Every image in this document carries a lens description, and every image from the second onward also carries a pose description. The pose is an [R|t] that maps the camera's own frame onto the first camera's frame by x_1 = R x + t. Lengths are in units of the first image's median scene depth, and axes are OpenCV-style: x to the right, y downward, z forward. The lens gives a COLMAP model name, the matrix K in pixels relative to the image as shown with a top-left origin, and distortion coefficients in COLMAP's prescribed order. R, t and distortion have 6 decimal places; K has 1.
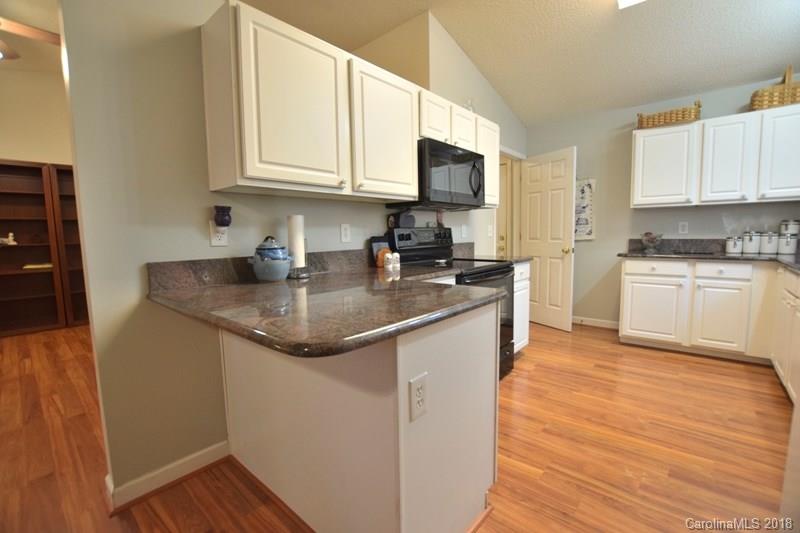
lens RADIAL K [[350.7, 0, 401.0], [0, 350.7, 269.8], [0, 0, 1]] dist [-0.017459, -0.001507]
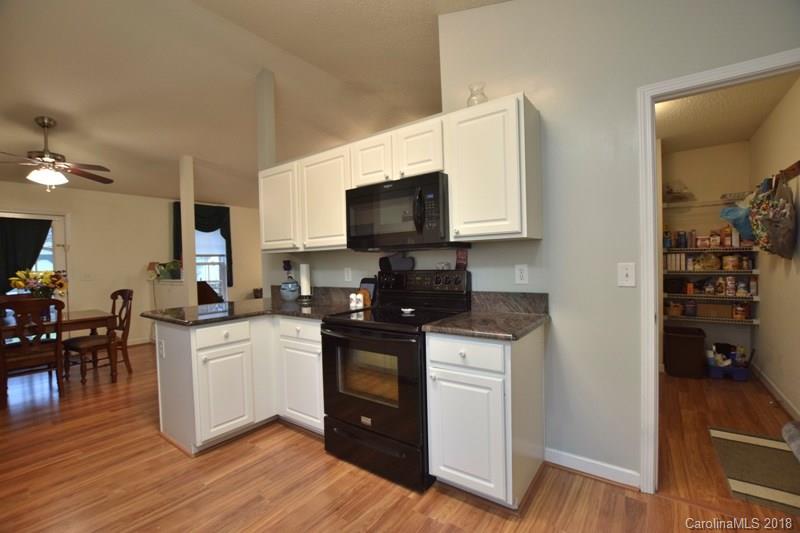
lens RADIAL K [[350.7, 0, 397.0], [0, 350.7, 271.5], [0, 0, 1]] dist [-0.017459, -0.001507]
pose [[0.081878, 0.041860, -0.995763, 0.981312], [-0.085312, 0.995745, 0.034844, -0.149595], [0.992984, 0.082097, 0.085101, 0.904510]]
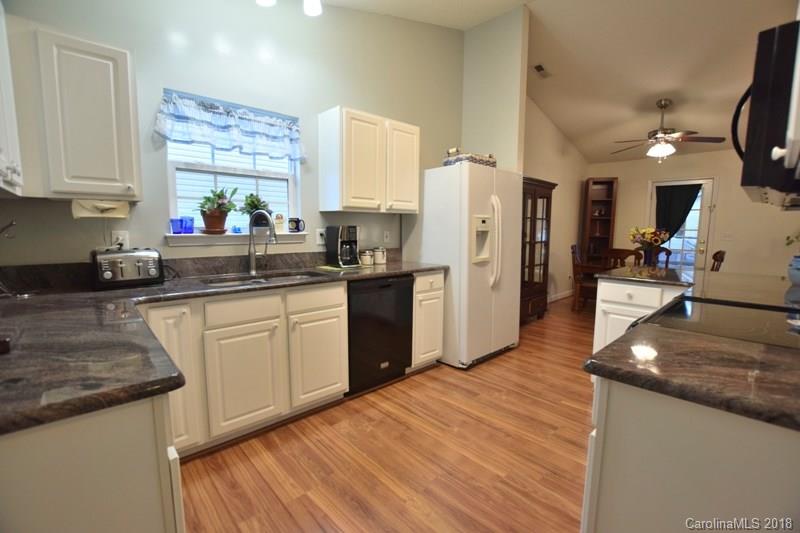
lens RADIAL K [[350.7, 0, 402.9], [0, 350.7, 269.1], [0, 0, 1]] dist [-0.017459, -0.001507]
pose [[-0.994937, 0.001786, 0.100482, 0.564306], [0.023534, 0.976181, 0.215677, -0.189426], [-0.097704, 0.216950, -0.971281, 1.448324]]
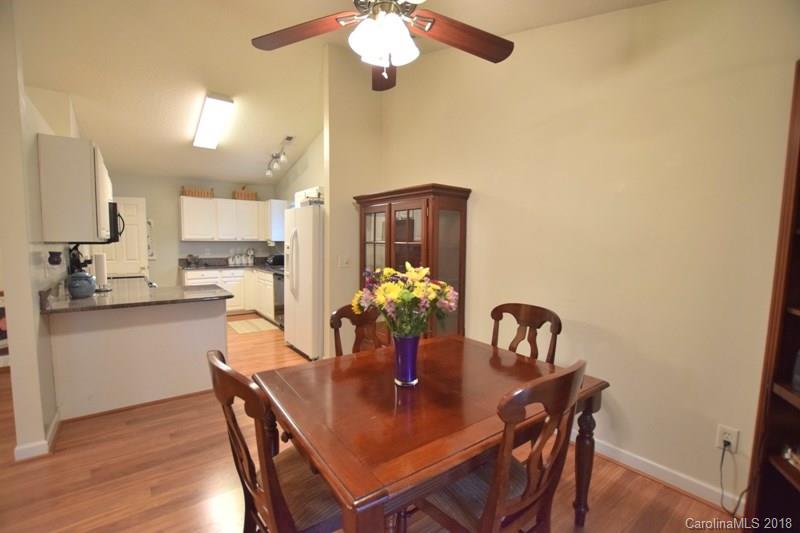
lens RADIAL K [[350.7, 0, 401.5], [0, 350.7, 268.8], [0, 0, 1]] dist [-0.017459, -0.001507]
pose [[0.190883, -0.057156, 0.979947, -1.037295], [0.085993, 0.995439, 0.041309, -0.023568], [-0.977839, 0.076384, 0.194928, -0.476132]]
